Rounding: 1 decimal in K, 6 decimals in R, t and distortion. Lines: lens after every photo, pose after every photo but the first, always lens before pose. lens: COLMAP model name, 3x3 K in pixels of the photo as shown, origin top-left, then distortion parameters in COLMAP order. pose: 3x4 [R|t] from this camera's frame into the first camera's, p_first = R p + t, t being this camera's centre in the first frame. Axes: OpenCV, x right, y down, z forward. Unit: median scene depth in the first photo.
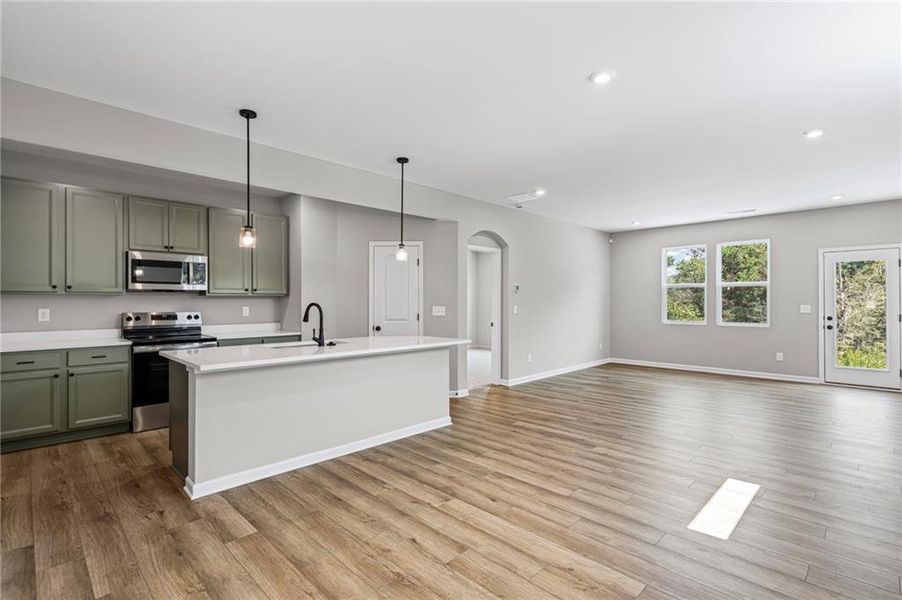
lens RADIAL K [[418.0, 0, 439.2], [0, 418.0, 289.3], [0, 0, 1]] dist [-0.005627, -0.000308]
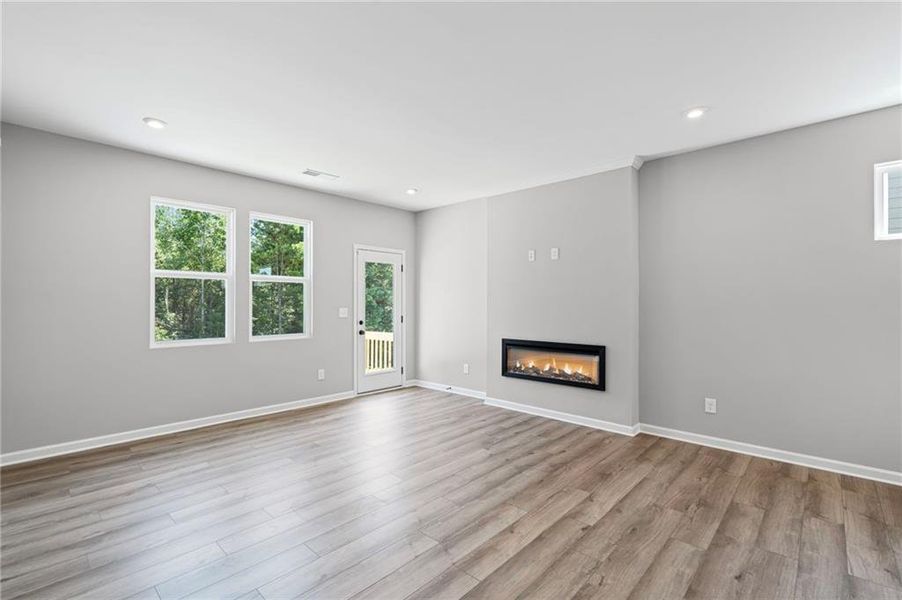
lens RADIAL K [[413.2, 0, 434.1], [0, 413.2, 299.2], [0, 0, 1]] dist [0.022454, -0.000037]
pose [[-0.028103, 0.002664, 0.999601, 0.044417], [-0.026452, 0.999644, -0.003408, 0.022740], [-0.999255, -0.026538, -0.028023, 1.092509]]
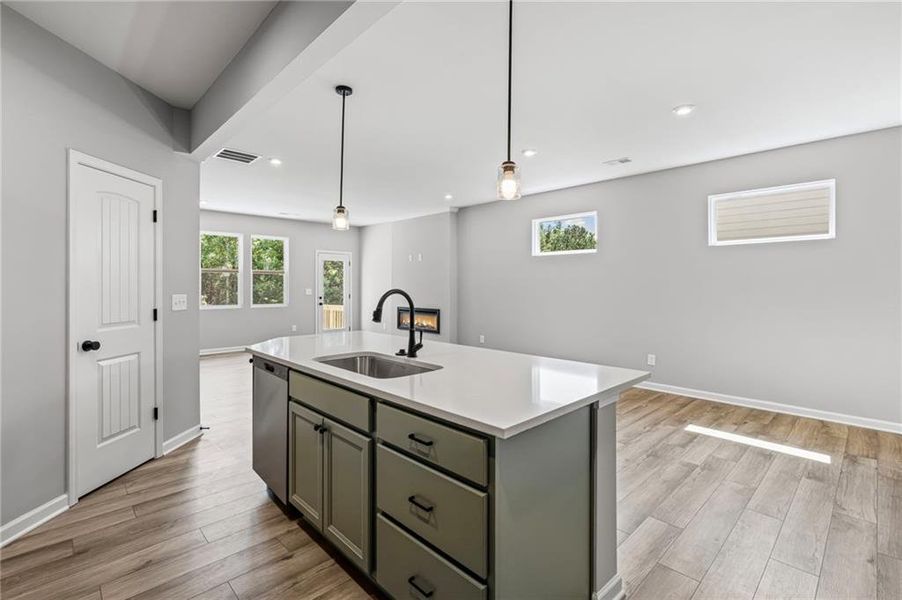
lens RADIAL K [[418.0, 0, 439.2], [0, 418.0, 289.3], [0, 0, 1]] dist [-0.005627, -0.000308]
pose [[0.030799, -0.007234, 0.999499, -0.657389], [-0.027451, 0.999590, 0.008080, 0.019989], [-0.999149, -0.027687, 0.030588, 0.676808]]
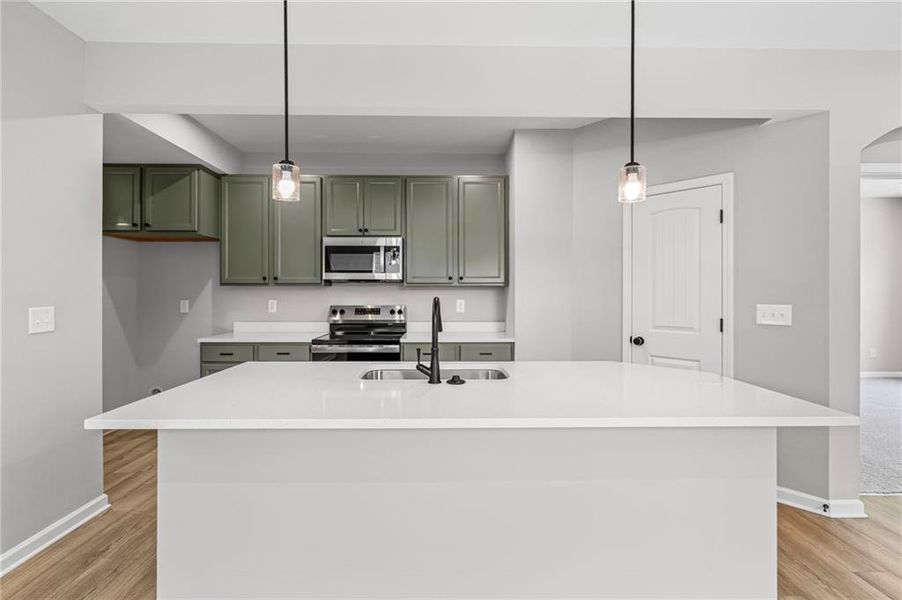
lens RADIAL K [[418.0, 0, 439.2], [0, 418.0, 289.3], [0, 0, 1]] dist [-0.005627, -0.000308]
pose [[0.730330, -0.003468, -0.683086, 0.049138], [0.018471, 0.999722, 0.014674, 0.010712], [0.682845, -0.023334, 0.730191, 0.447744]]
